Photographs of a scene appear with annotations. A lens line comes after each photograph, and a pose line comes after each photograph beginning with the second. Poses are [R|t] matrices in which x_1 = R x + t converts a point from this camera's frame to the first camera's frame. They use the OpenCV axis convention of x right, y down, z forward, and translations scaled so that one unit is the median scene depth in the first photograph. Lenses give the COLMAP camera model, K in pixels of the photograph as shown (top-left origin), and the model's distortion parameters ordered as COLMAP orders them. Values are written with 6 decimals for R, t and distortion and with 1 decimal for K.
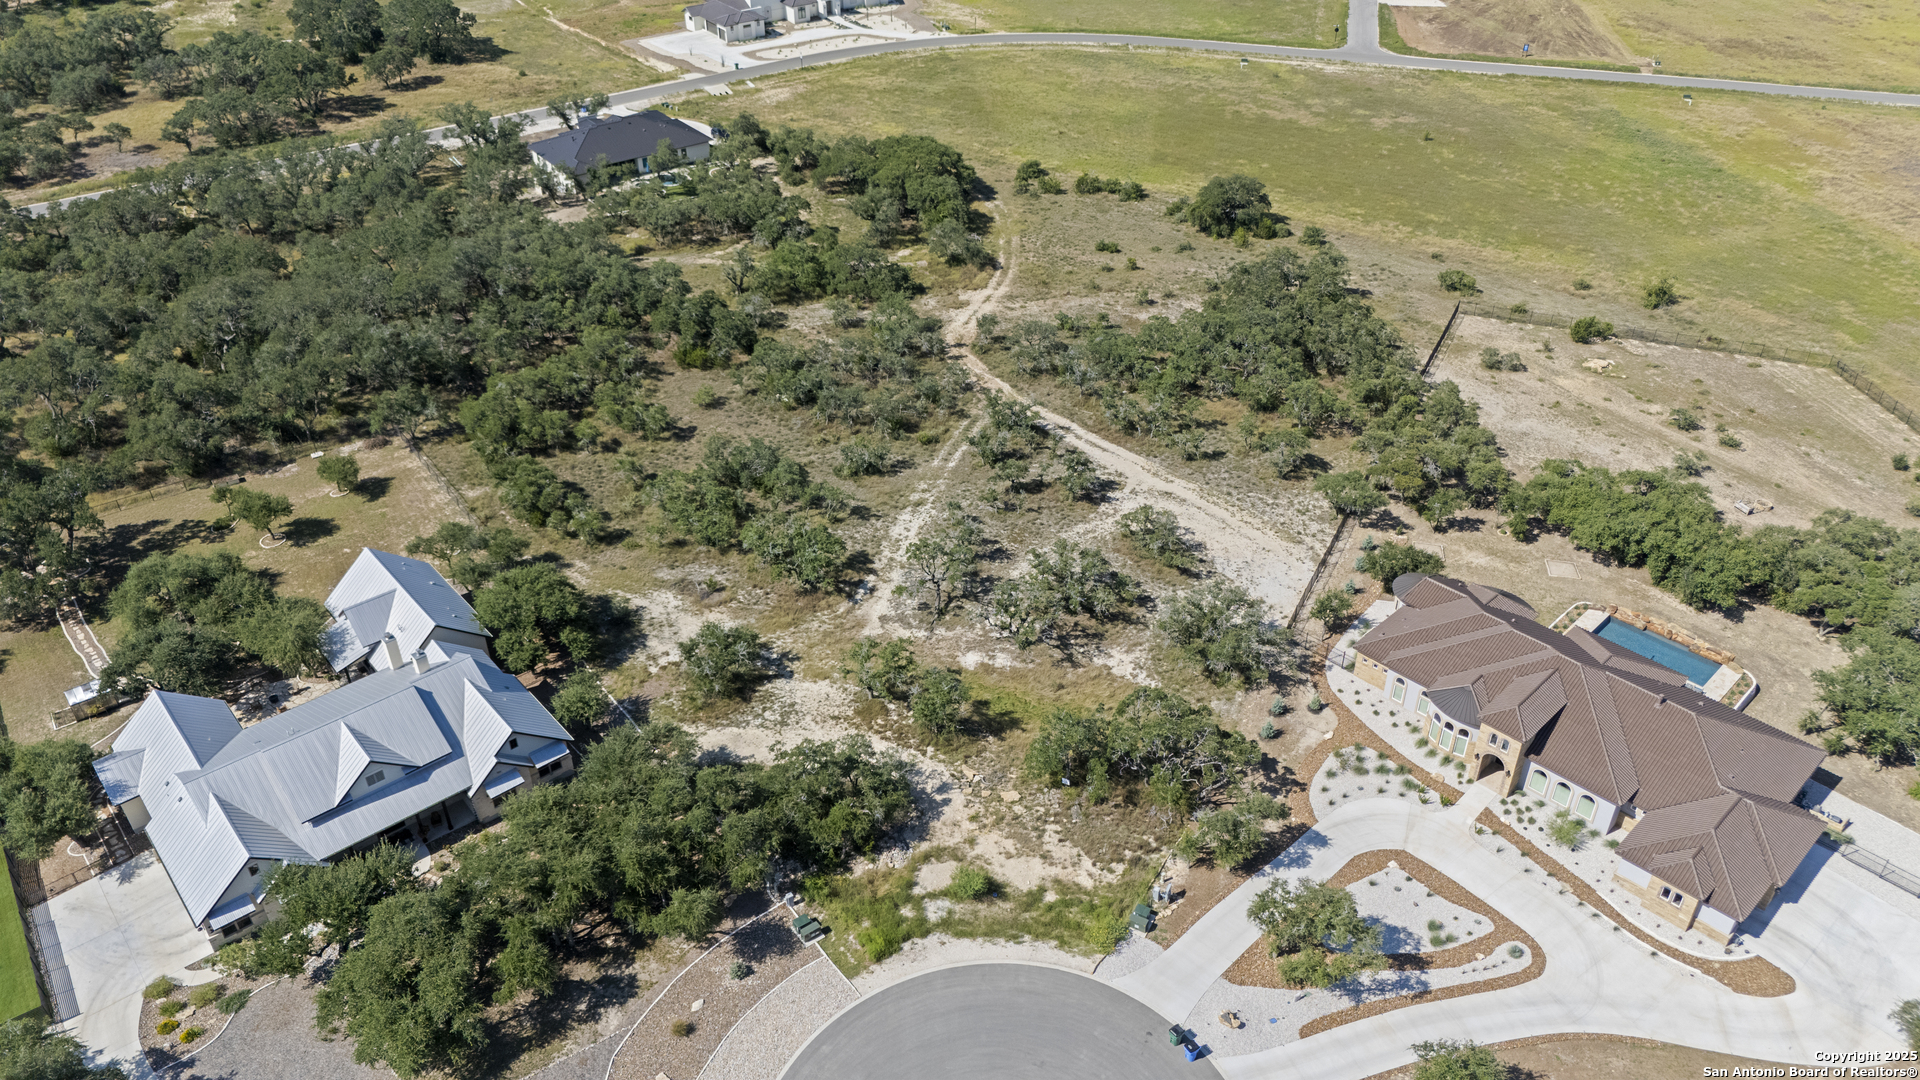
lens RADIAL K [[1422.1, 0, 964.5], [0, 1422.1, 529.2], [0, 0, 1]] dist [0.064103, -0.062949]
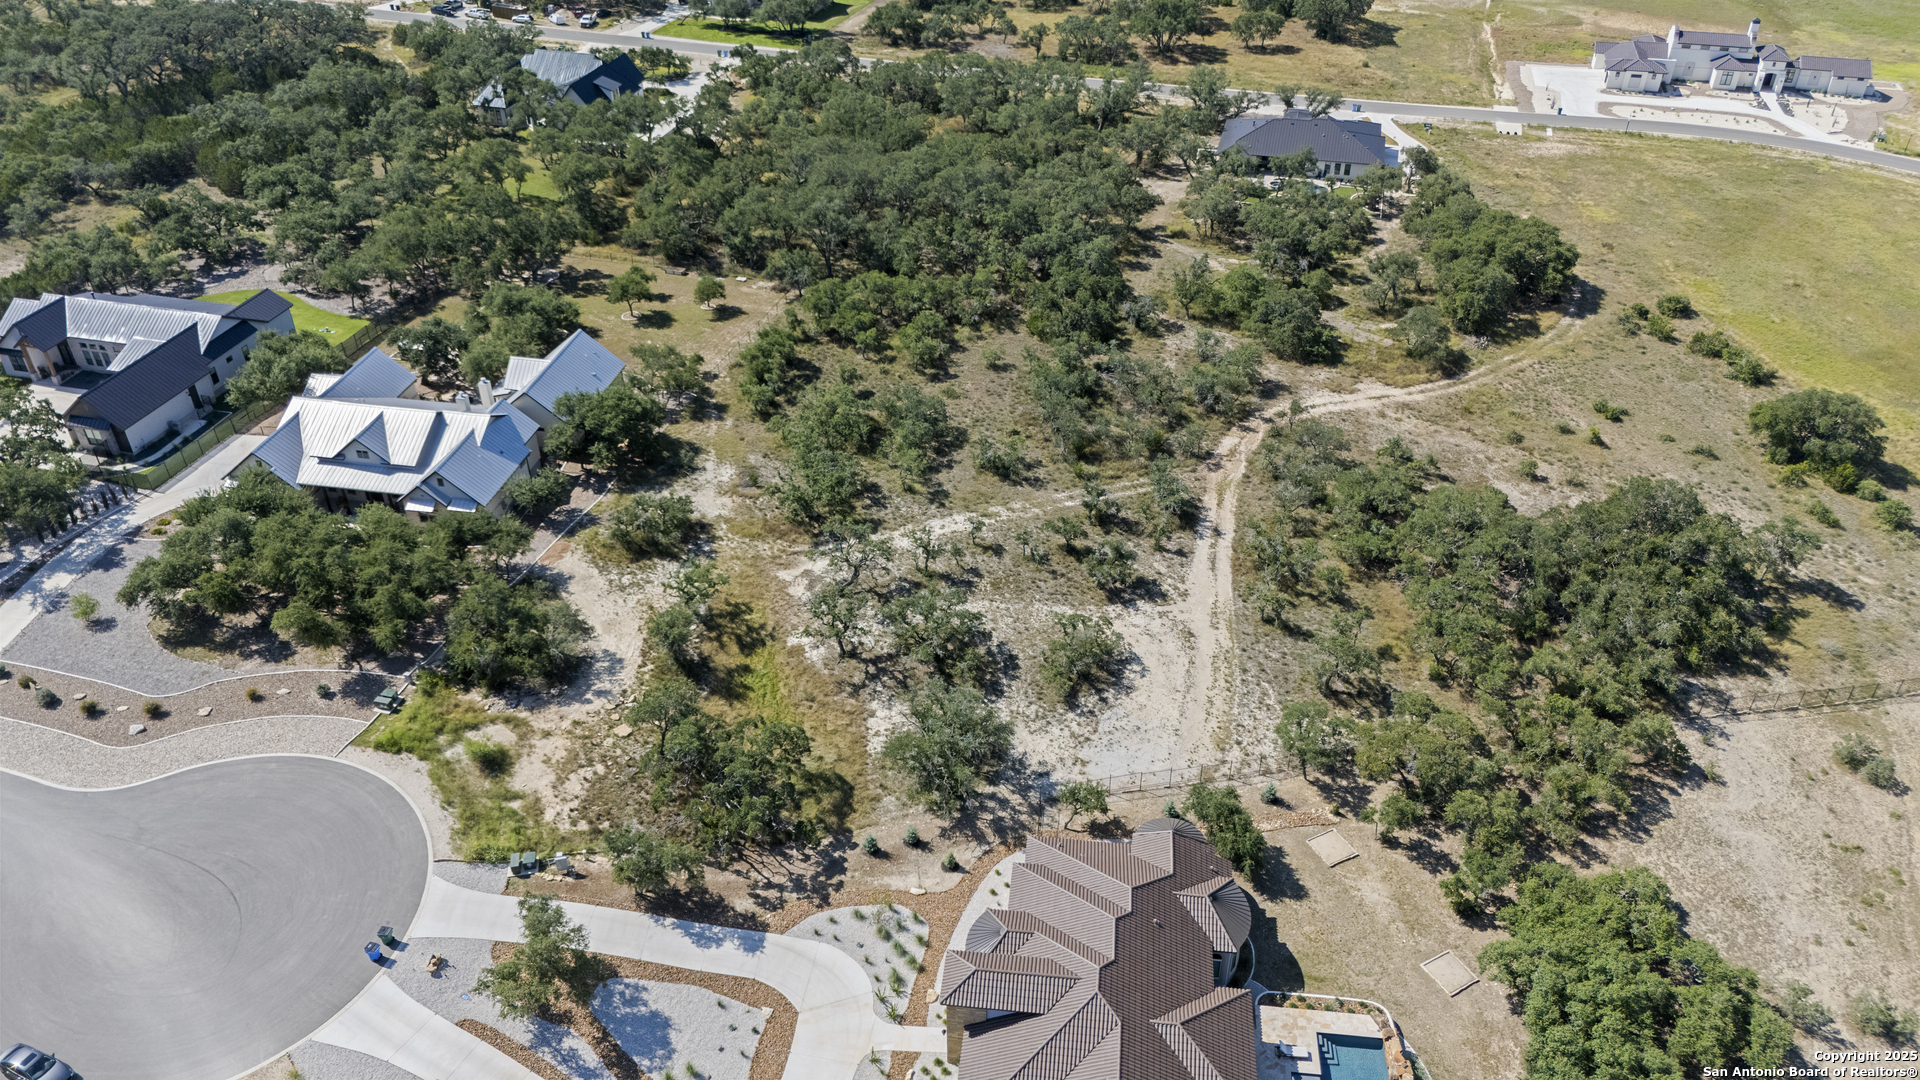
lens RADIAL K [[1422.1, 0, 966.7], [0, 1422.1, 536.1], [0, 0, 1]] dist [0.064103, -0.062949]
pose [[0.633288, 0.446166, -0.632362, 0.544421], [-0.439808, 0.879807, 0.180299, -0.163636], [0.636800, 0.163937, 0.753399, 0.239129]]
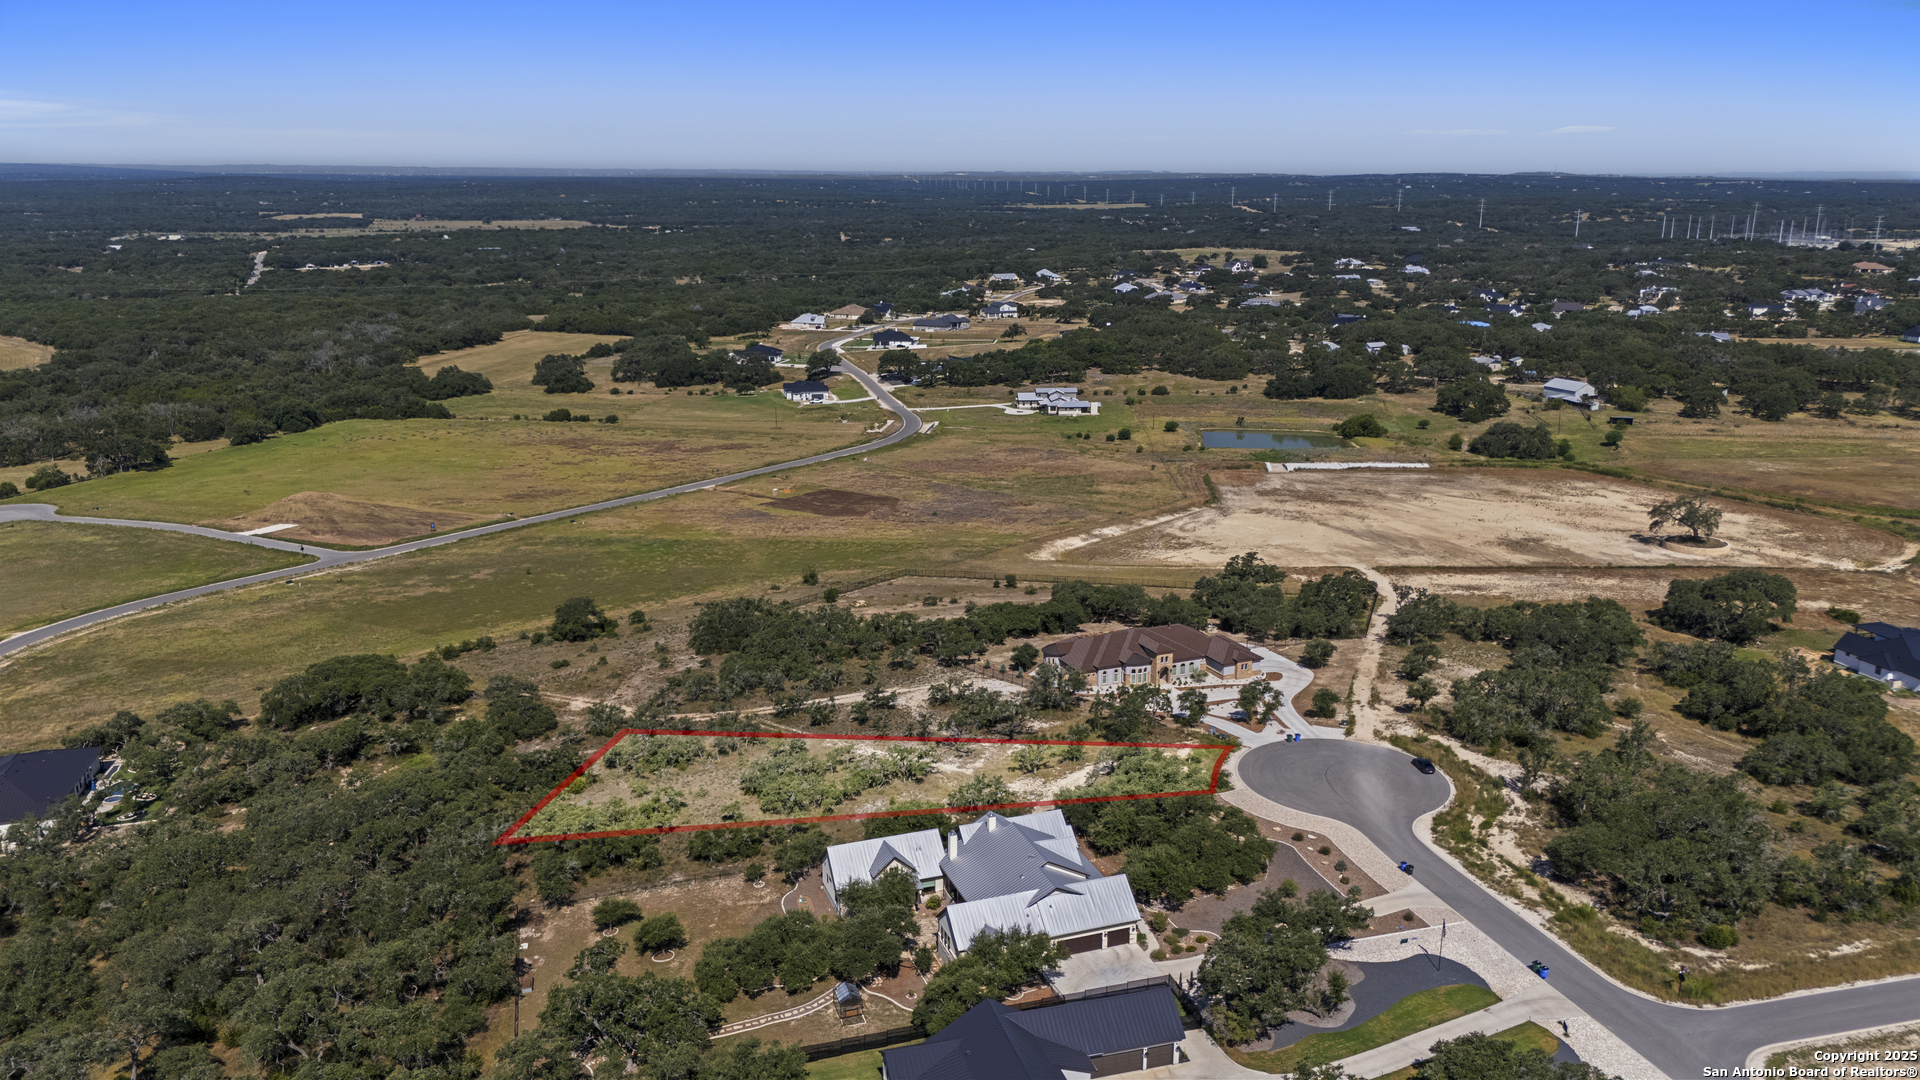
lens RADIAL K [[1422.1, 0, 971.8], [0, 1422.1, 542.2], [0, 0, 1]] dist [0.064103, -0.062949]
pose [[0.338795, -0.226948, 0.913079, -1.268811], [0.526436, 0.850065, 0.015953, -0.152288], [-0.779797, 0.475273, 0.407471, 0.142861]]
